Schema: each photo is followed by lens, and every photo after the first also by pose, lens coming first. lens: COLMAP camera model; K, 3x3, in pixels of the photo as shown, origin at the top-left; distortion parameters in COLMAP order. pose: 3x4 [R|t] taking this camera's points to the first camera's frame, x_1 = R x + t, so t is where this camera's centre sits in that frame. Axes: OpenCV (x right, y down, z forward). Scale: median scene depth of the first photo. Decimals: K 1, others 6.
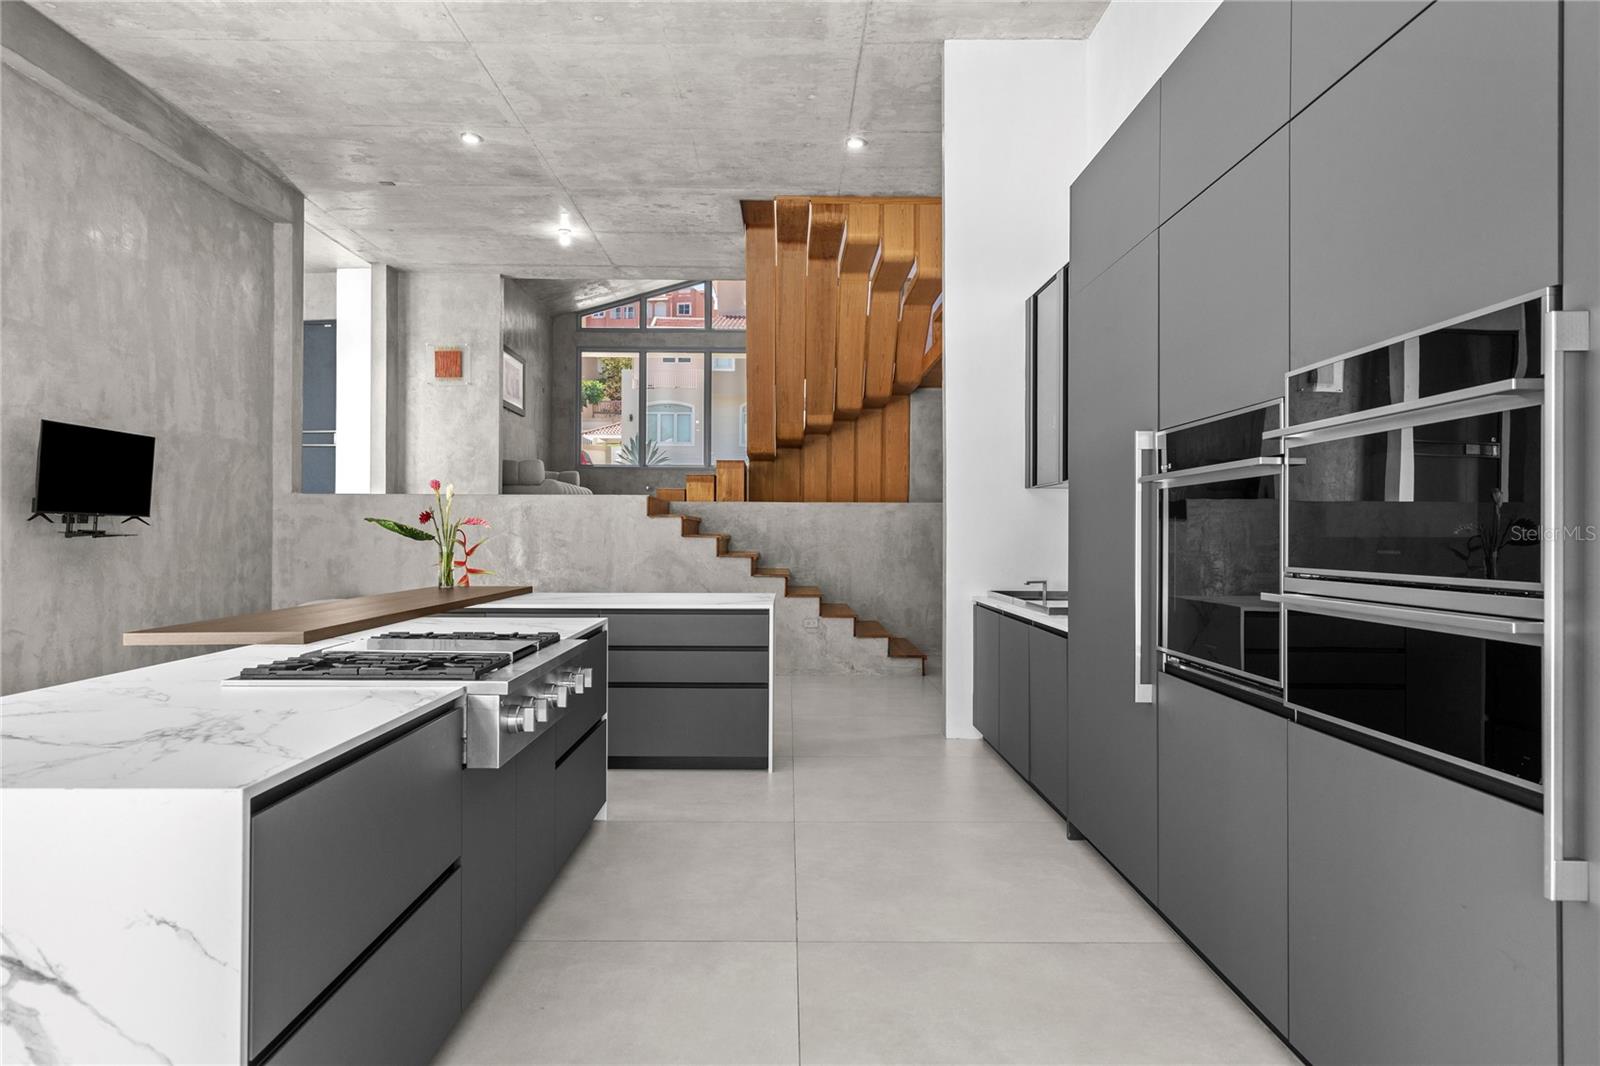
lens RADIAL K [[943.4, 0, 796.1], [0, 943.4, 526.4], [0, 0, 1]] dist [0.005582, 0.000810]
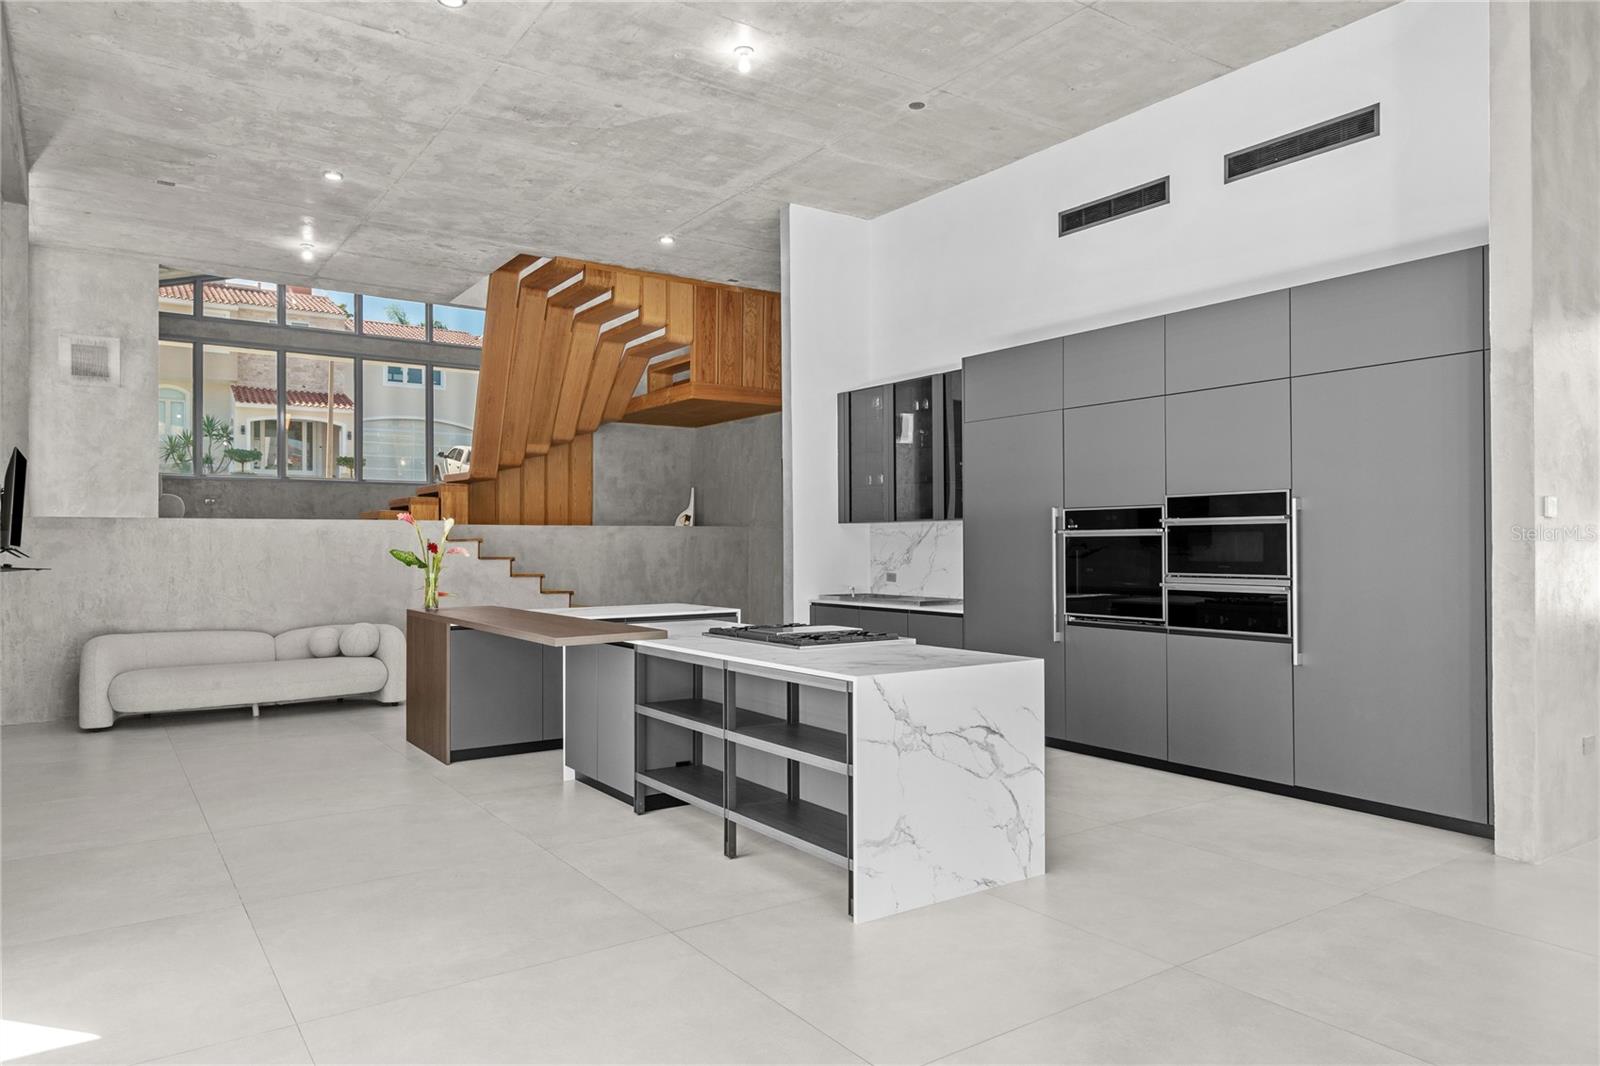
lens RADIAL K [[1038.4, 0, 806.5], [0, 1038.4, 532.0], [0, 0, 1]] dist [0.012235, 0.001387]
pose [[0.819646, -0.001178, 0.572870, -0.478745], [0.002952, 0.999993, -0.002168, -0.016088], [-0.572863, 0.003468, 0.819644, -0.186581]]
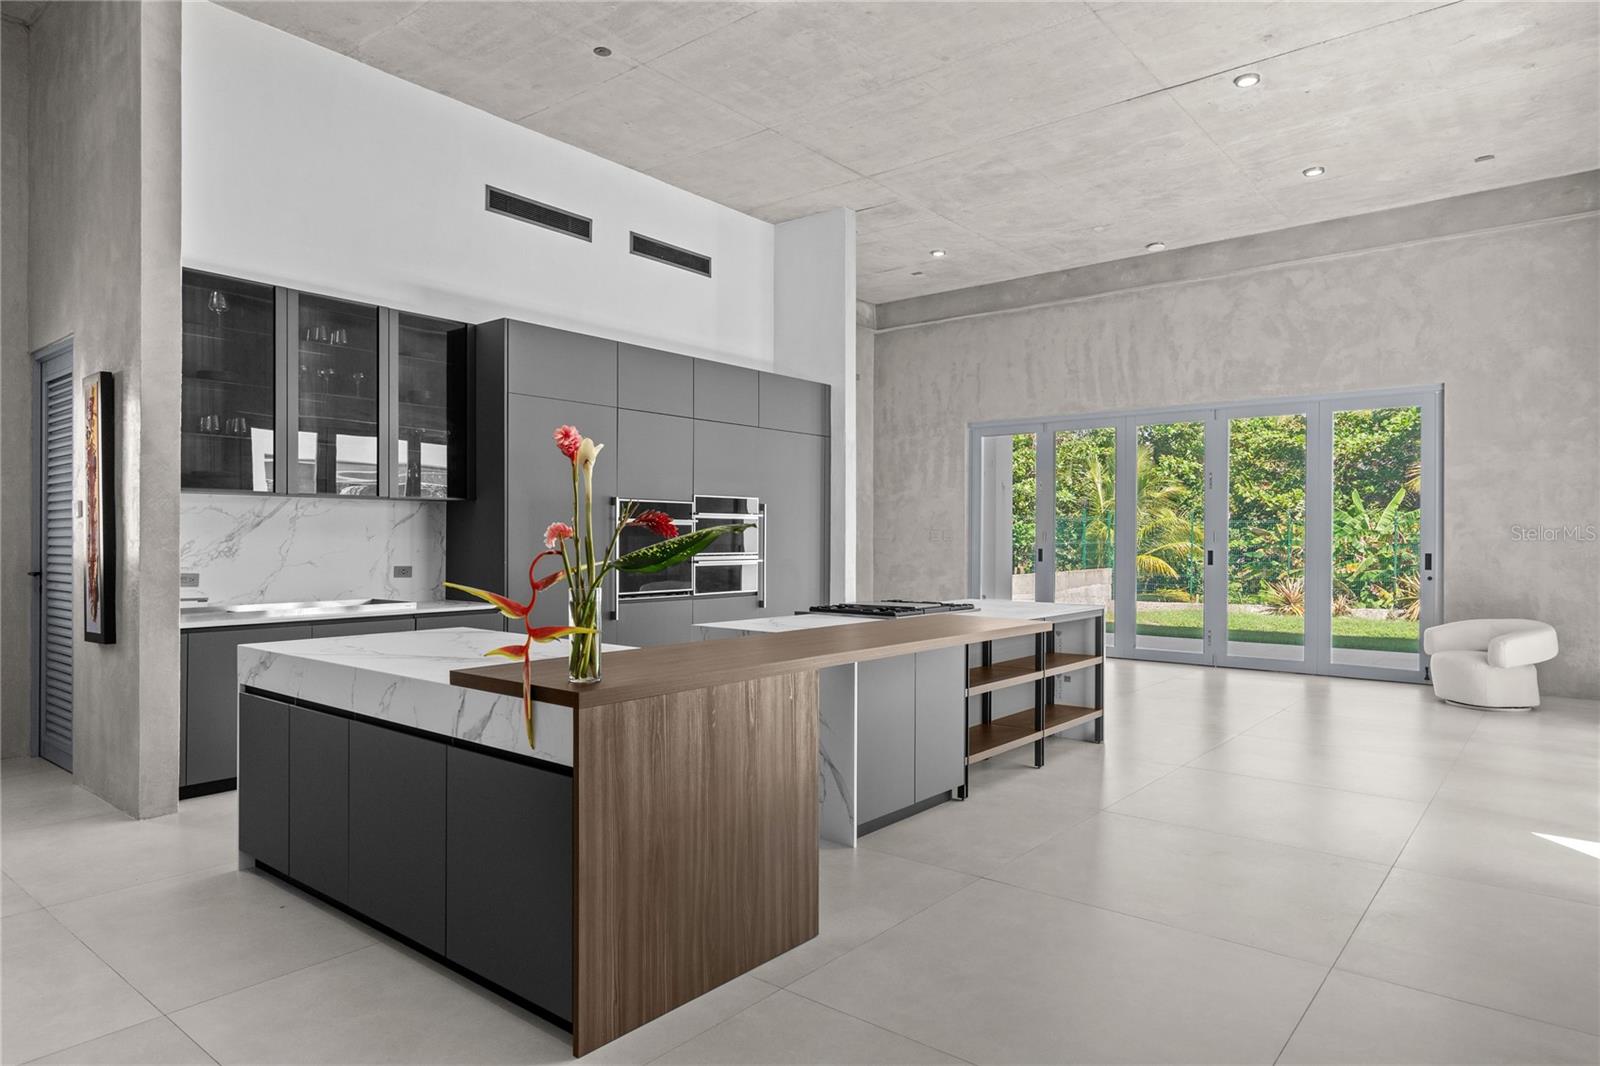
lens RADIAL K [[943.4, 0, 800.9], [0, 943.4, 538.2], [0, 0, 1]] dist [0.005582, 0.000810]
pose [[-0.769252, -0.008181, 0.638894, -0.487370], [-0.012301, 0.999922, -0.002006, -0.002169], [-0.638828, -0.009402, -0.769292, 0.856353]]
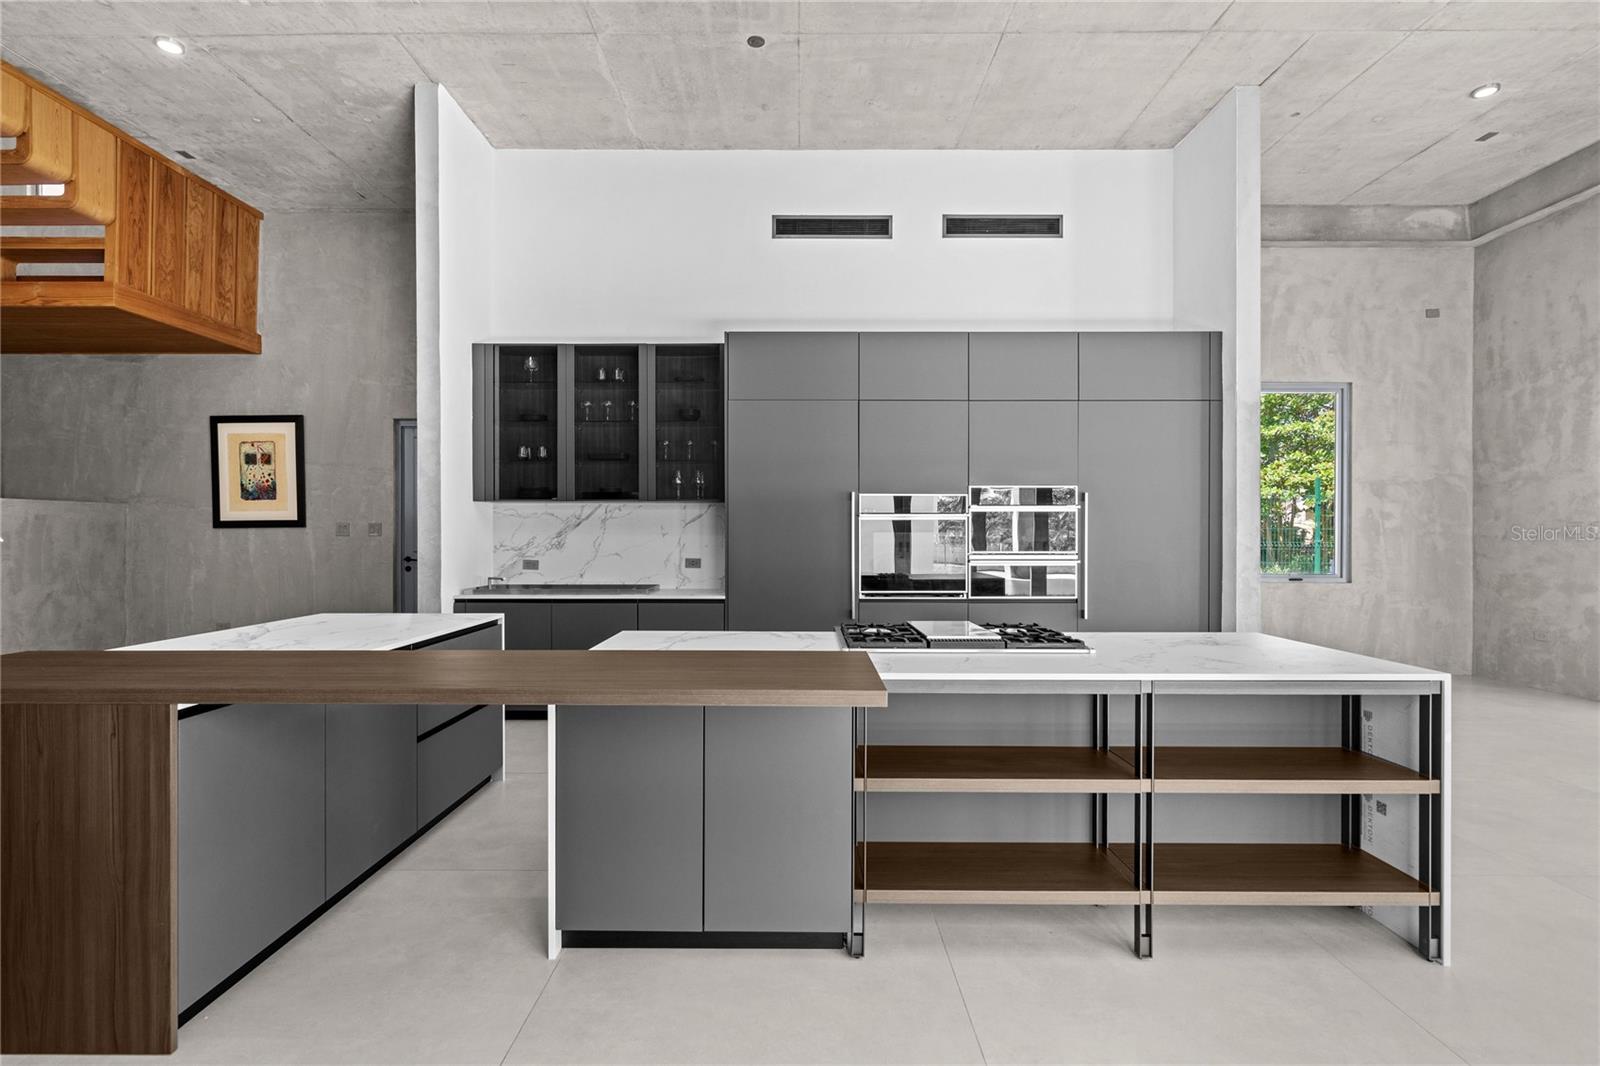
lens RADIAL K [[760.2, 0, 799.0], [0, 760.2, 536.2], [0, 0, 1]] dist [0.000054, 0.001022]
pose [[0.007597, -0.007696, 0.999942, -0.482453], [-0.008580, 0.999933, 0.007761, -0.005159], [-0.999934, -0.008639, 0.007530, 0.391898]]
